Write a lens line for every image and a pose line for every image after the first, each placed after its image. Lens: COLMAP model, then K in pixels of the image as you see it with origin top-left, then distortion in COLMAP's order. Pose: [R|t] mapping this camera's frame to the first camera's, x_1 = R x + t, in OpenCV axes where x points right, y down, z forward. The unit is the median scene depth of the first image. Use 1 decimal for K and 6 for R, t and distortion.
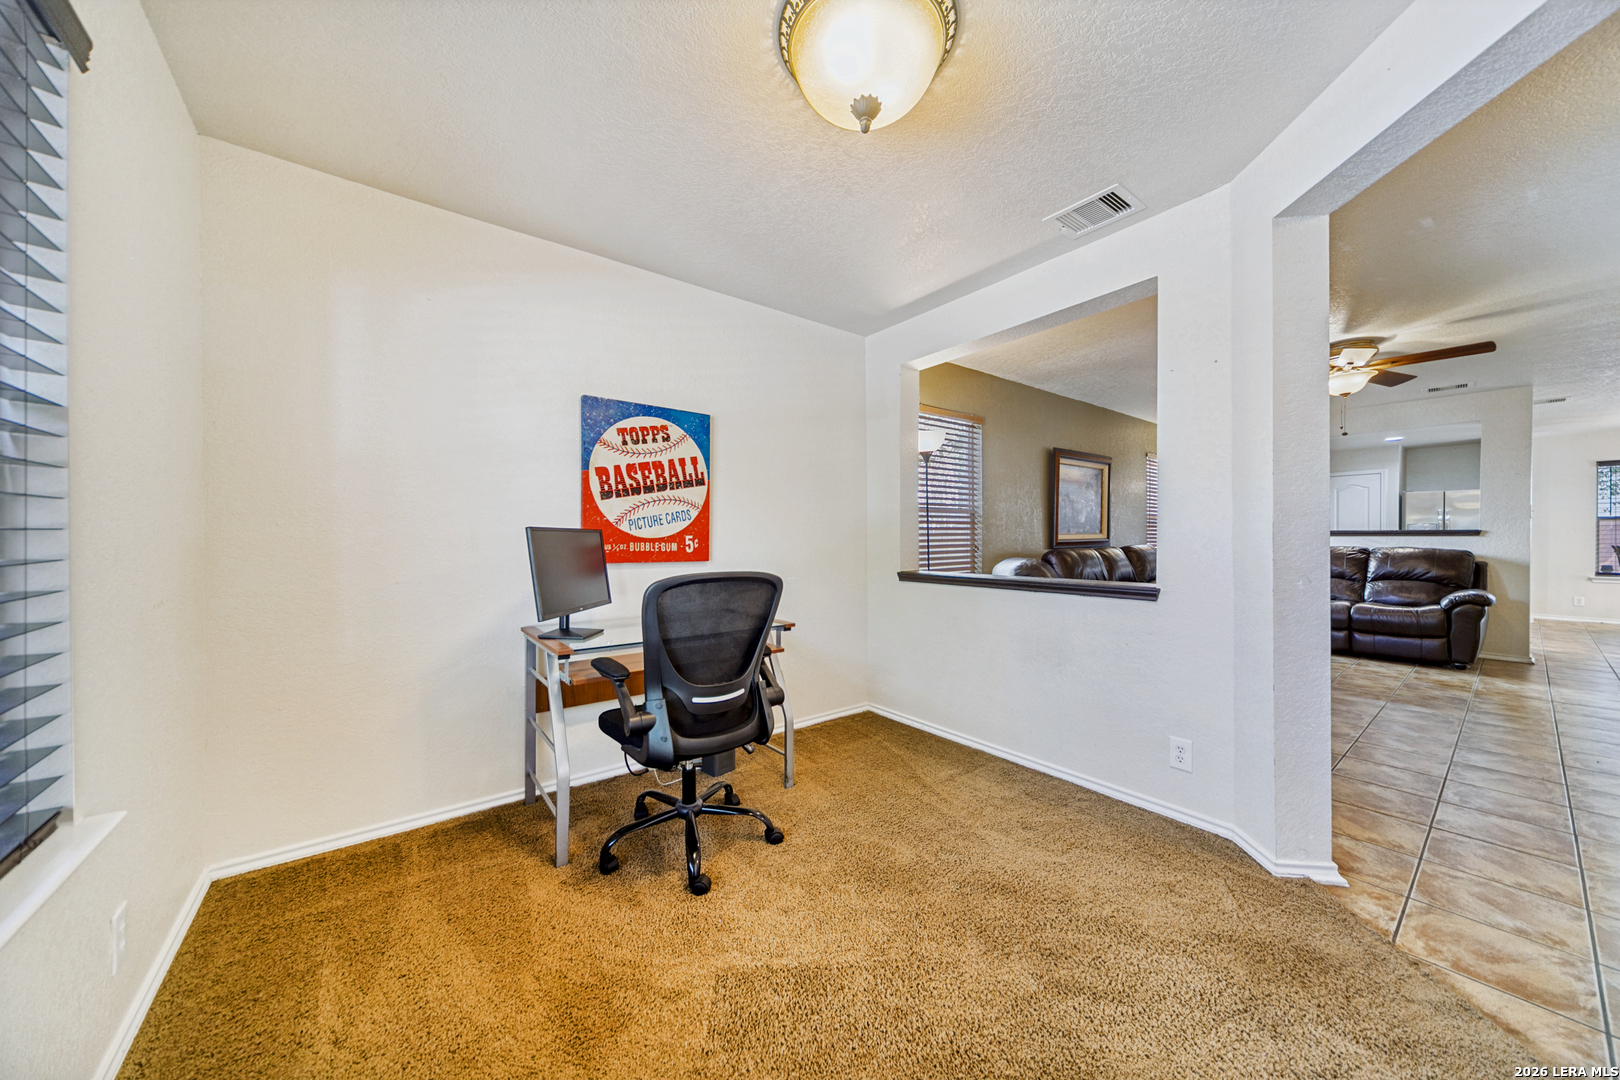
lens RADIAL K [[551.9, 0, 810.0], [0, 551.9, 540.0], [0, 0, 1]] dist [0.000684, -0.000094]
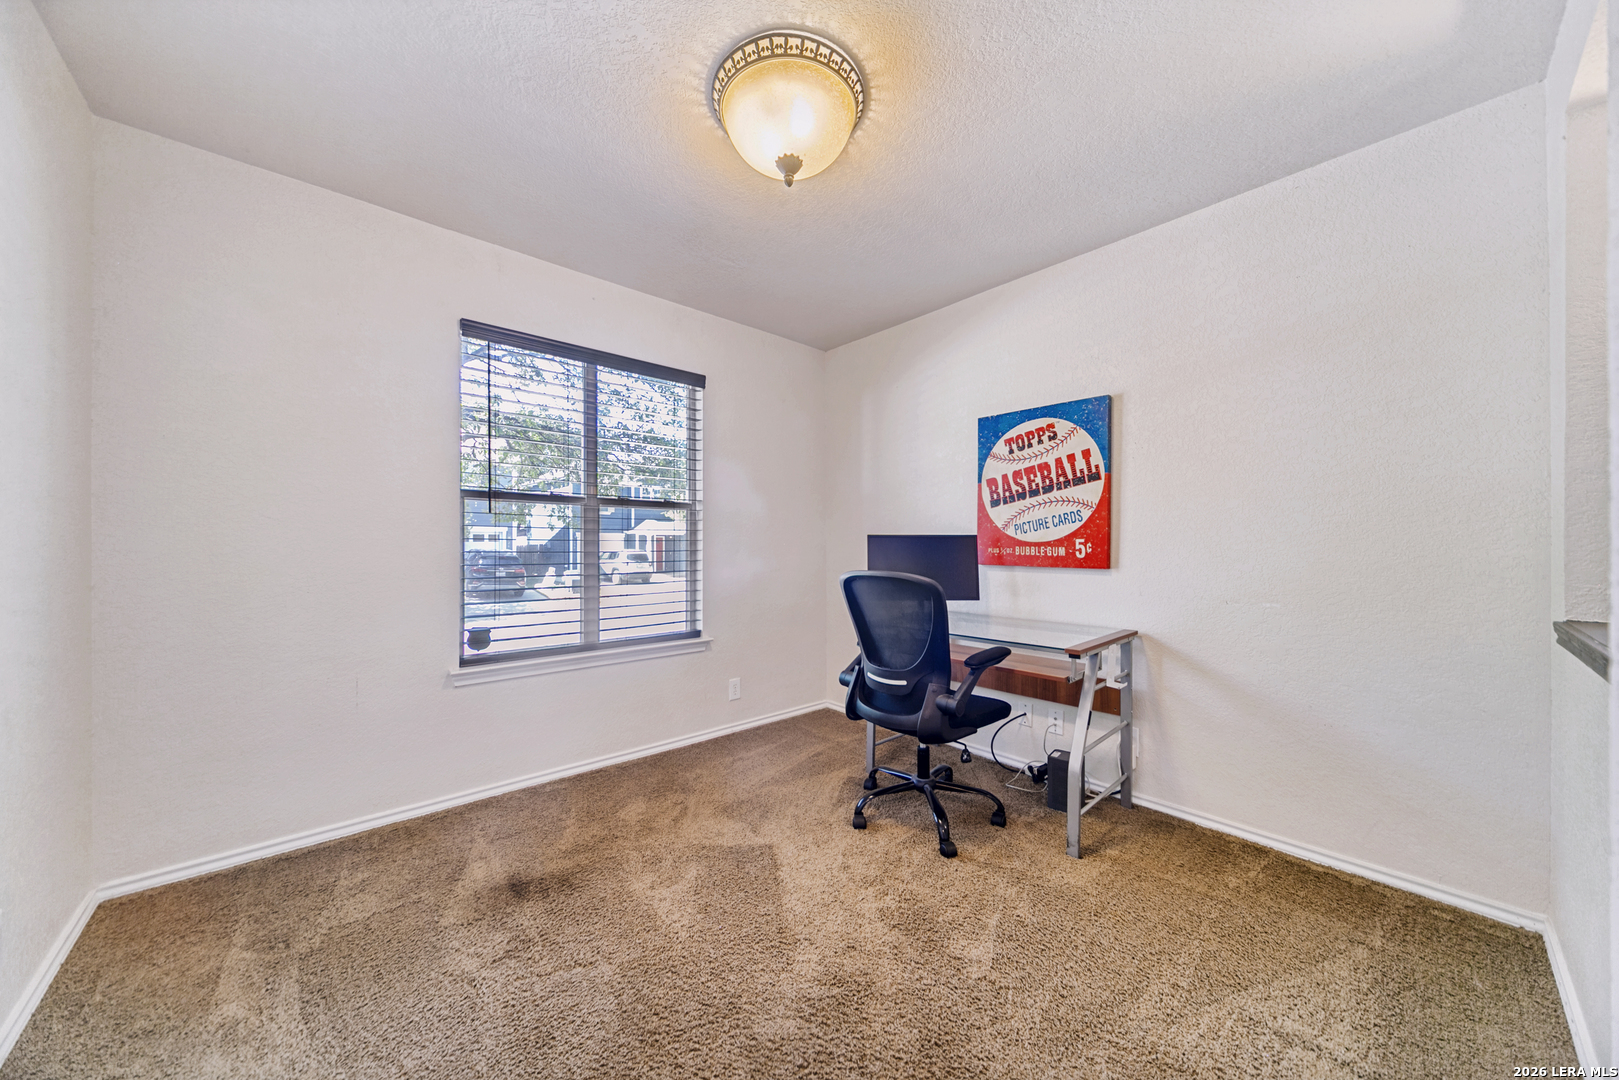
lens RADIAL K [[558.4, 0, 801.6], [0, 558.4, 546.7], [0, 0, 1]] dist [0.000226, -0.000018]
pose [[0.060988, 0.003266, -0.998133, 0.675294], [-0.002718, 0.999991, 0.003106, 0.002874], [0.998135, 0.002524, 0.060997, 0.514461]]
